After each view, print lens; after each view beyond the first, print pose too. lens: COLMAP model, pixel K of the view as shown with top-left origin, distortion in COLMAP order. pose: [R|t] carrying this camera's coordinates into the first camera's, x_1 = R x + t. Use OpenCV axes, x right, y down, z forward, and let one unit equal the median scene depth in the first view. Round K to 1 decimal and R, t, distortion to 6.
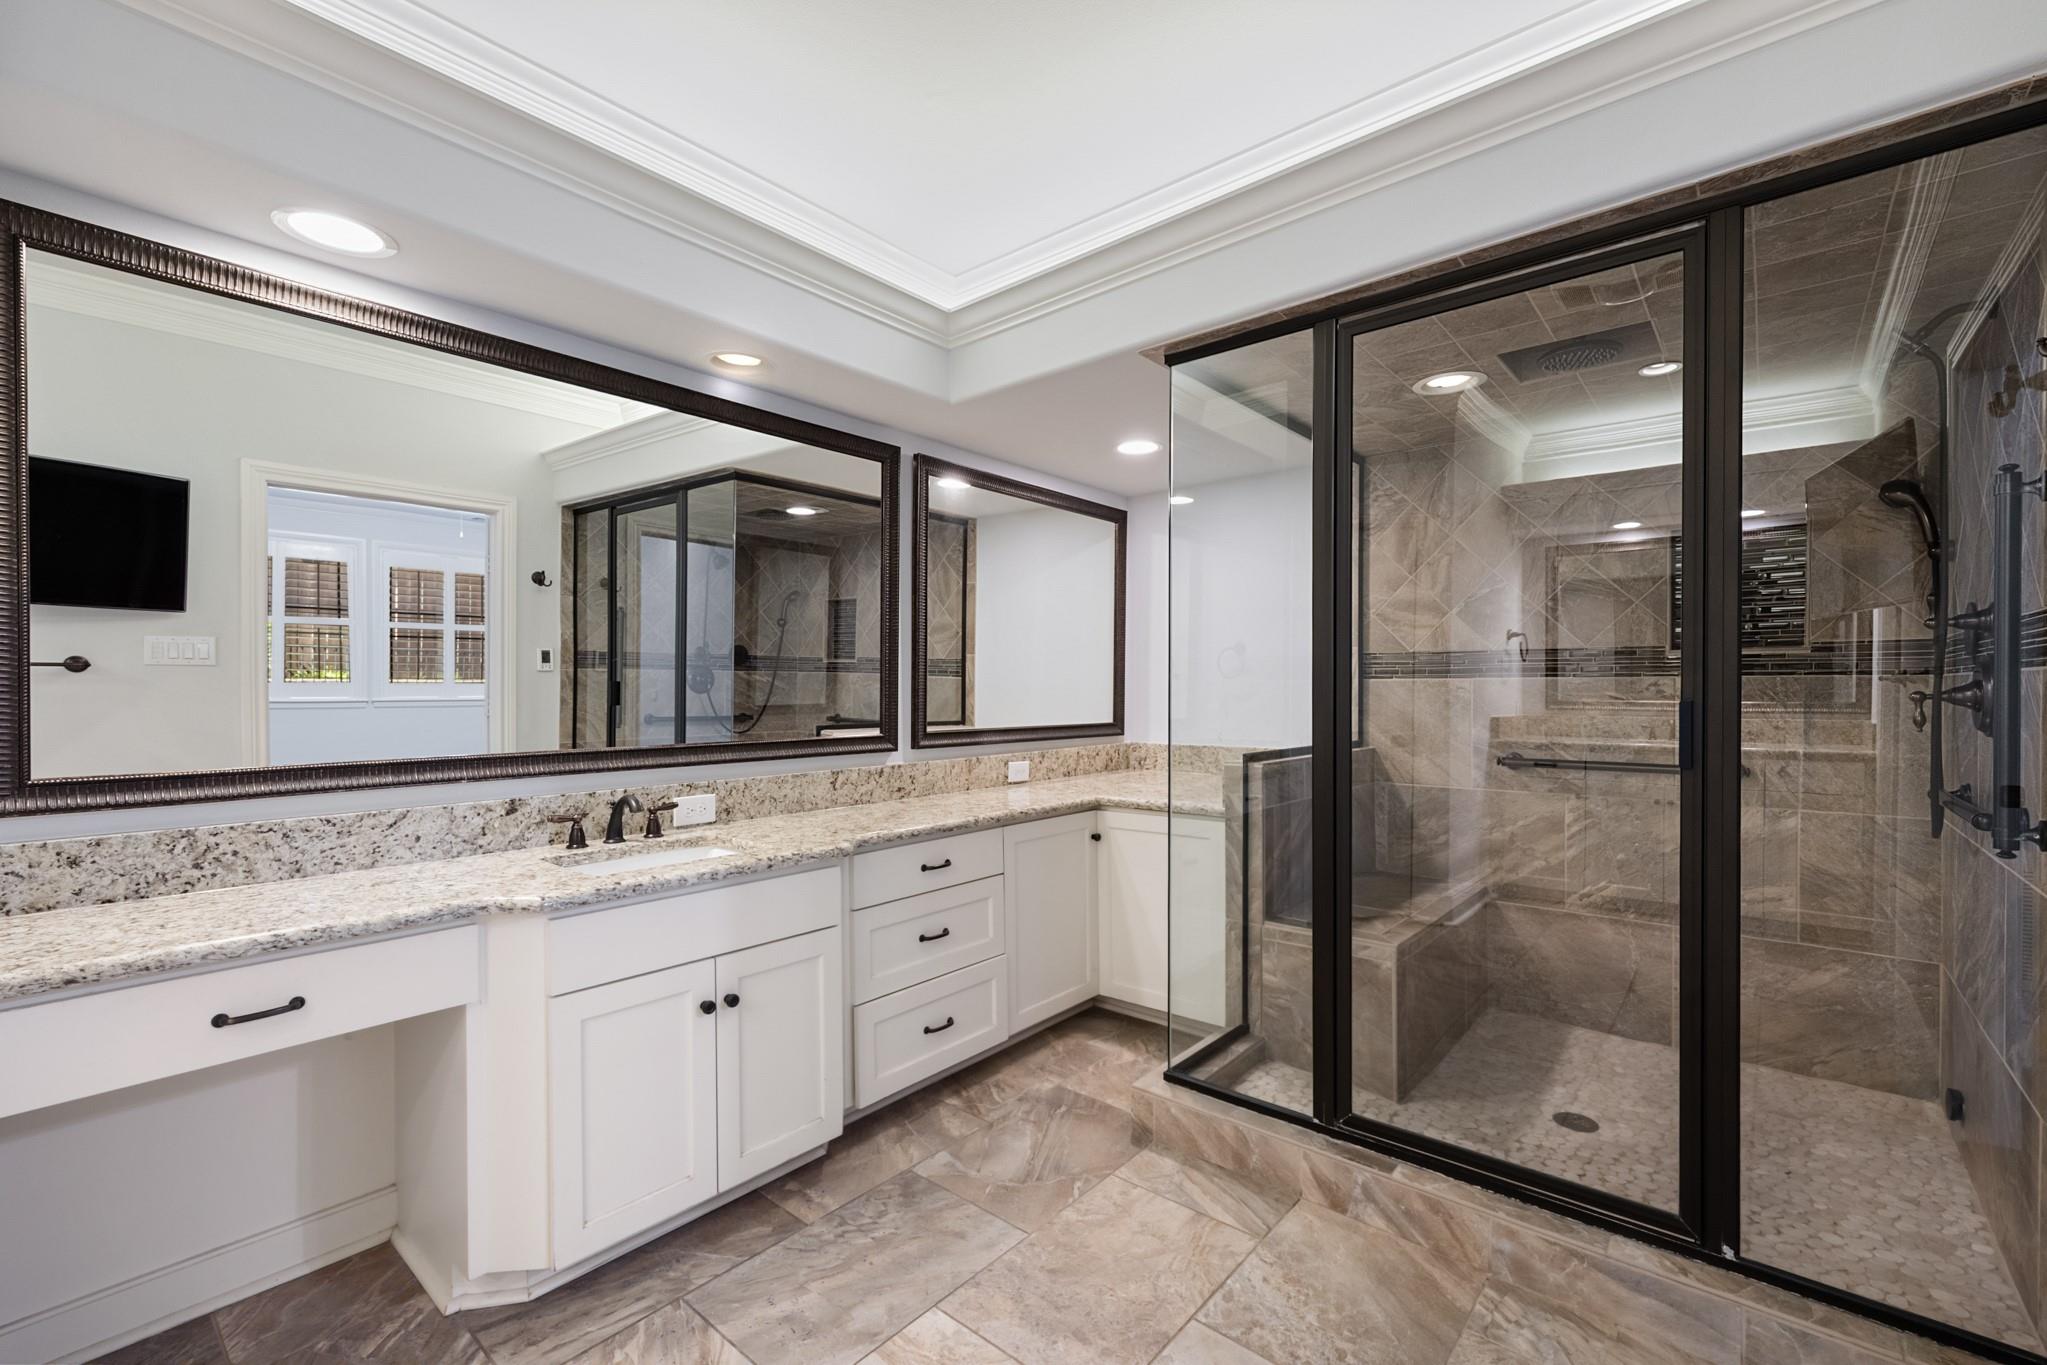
lens RADIAL K [[876.5, 0, 1036.5], [0, 876.5, 687.9], [0, 0, 1]] dist [0.002382, 0.000414]
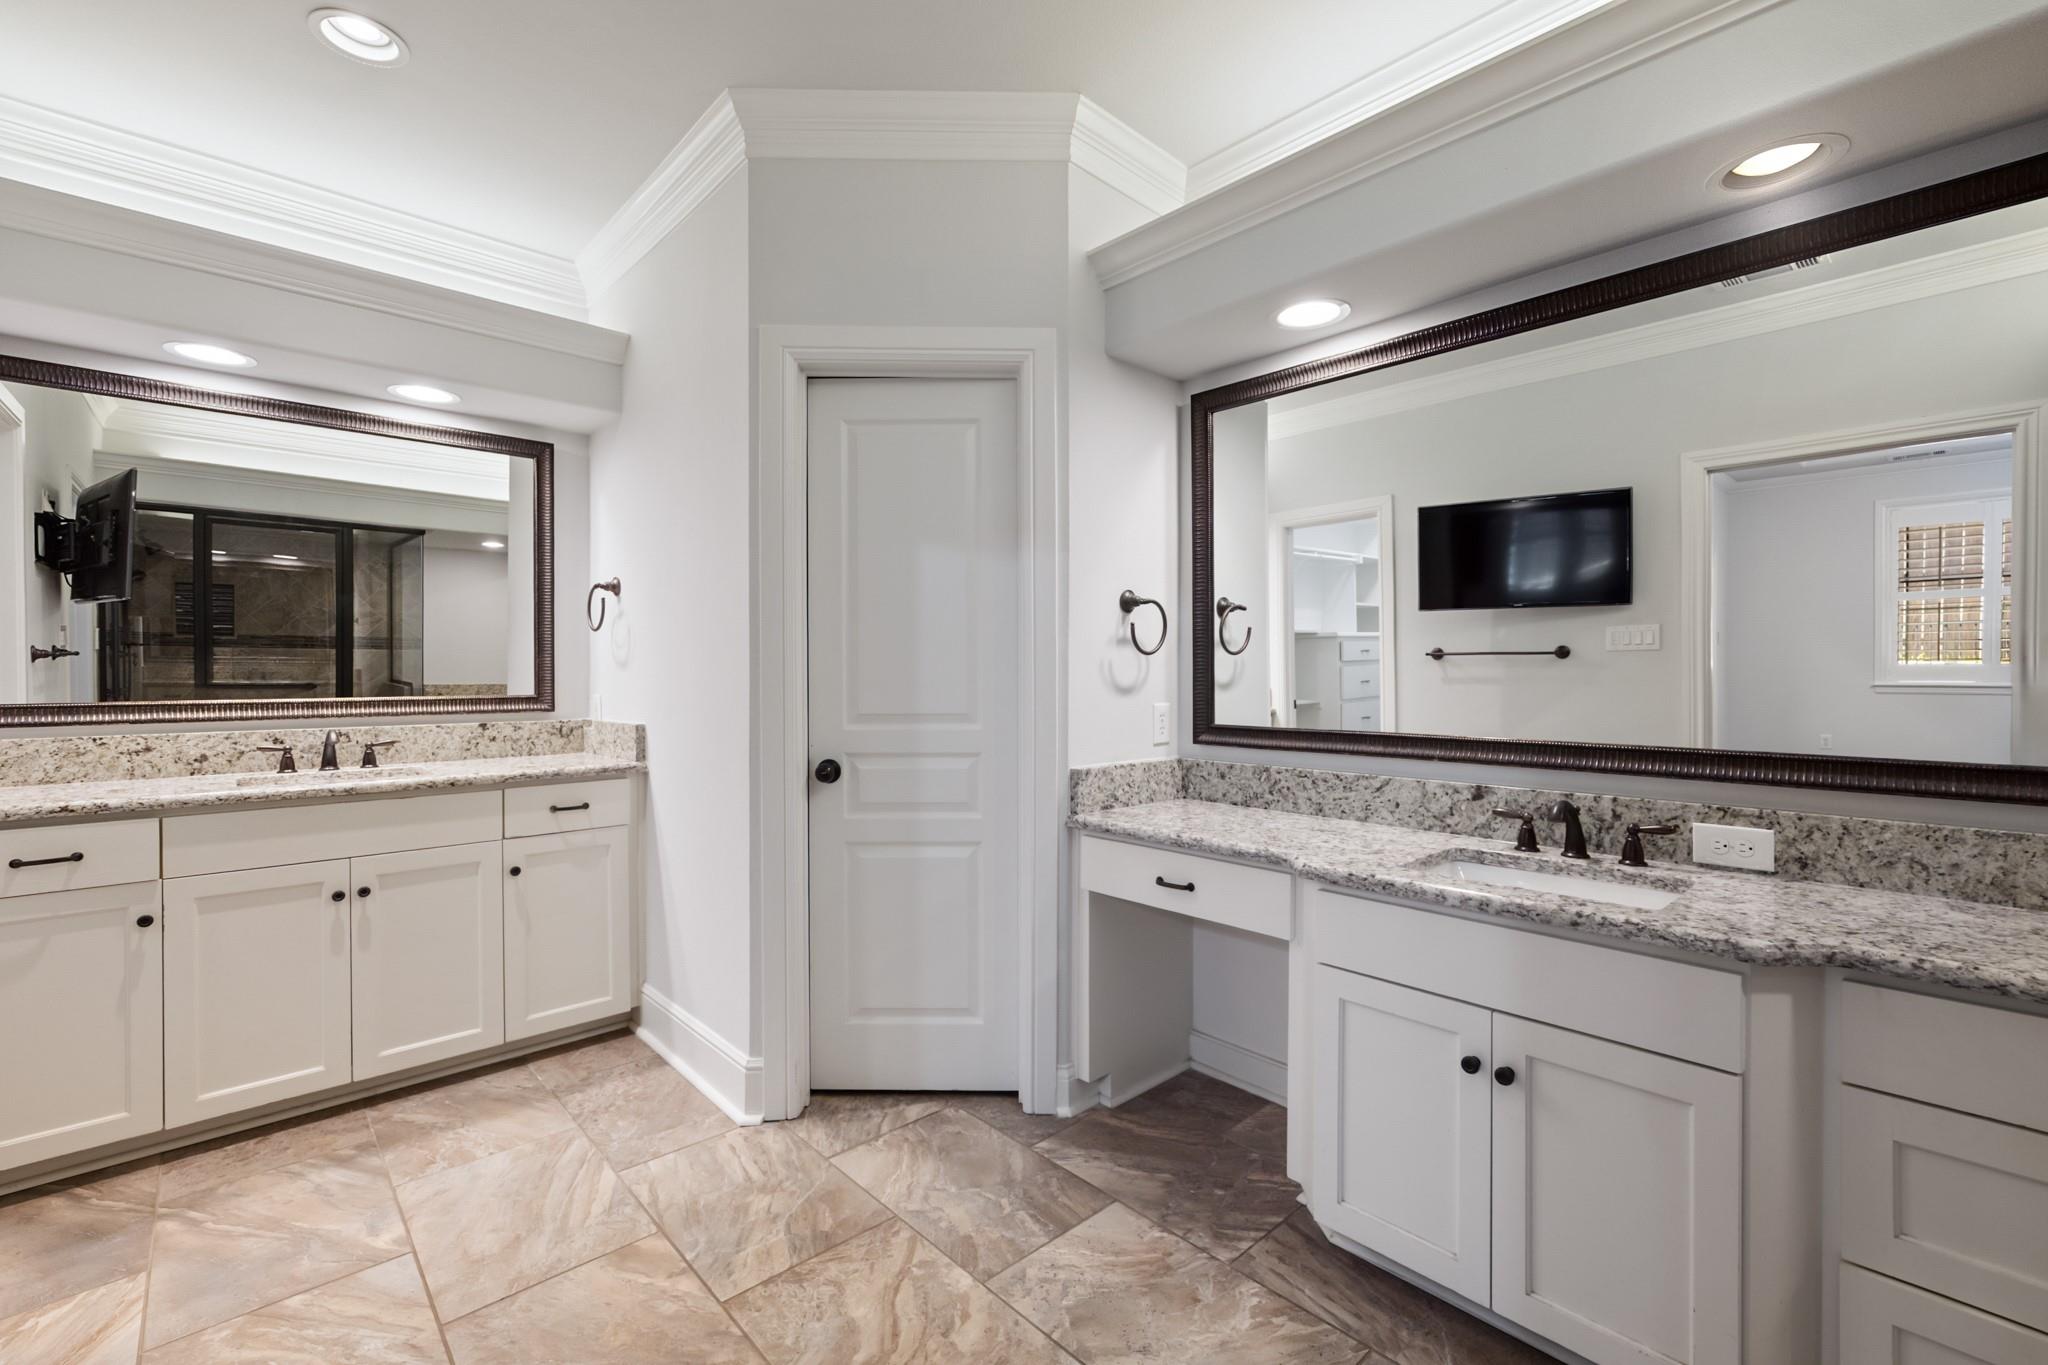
lens RADIAL K [[876.9, 0, 1028.8], [0, 876.9, 675.9], [0, 0, 1]] dist [0.002382, 0.000414]
pose [[-0.124841, 0.005700, -0.992160, 0.481186], [-0.000858, 0.999983, 0.005853, 0.000697], [0.992176, 0.001582, -0.124834, 0.697499]]
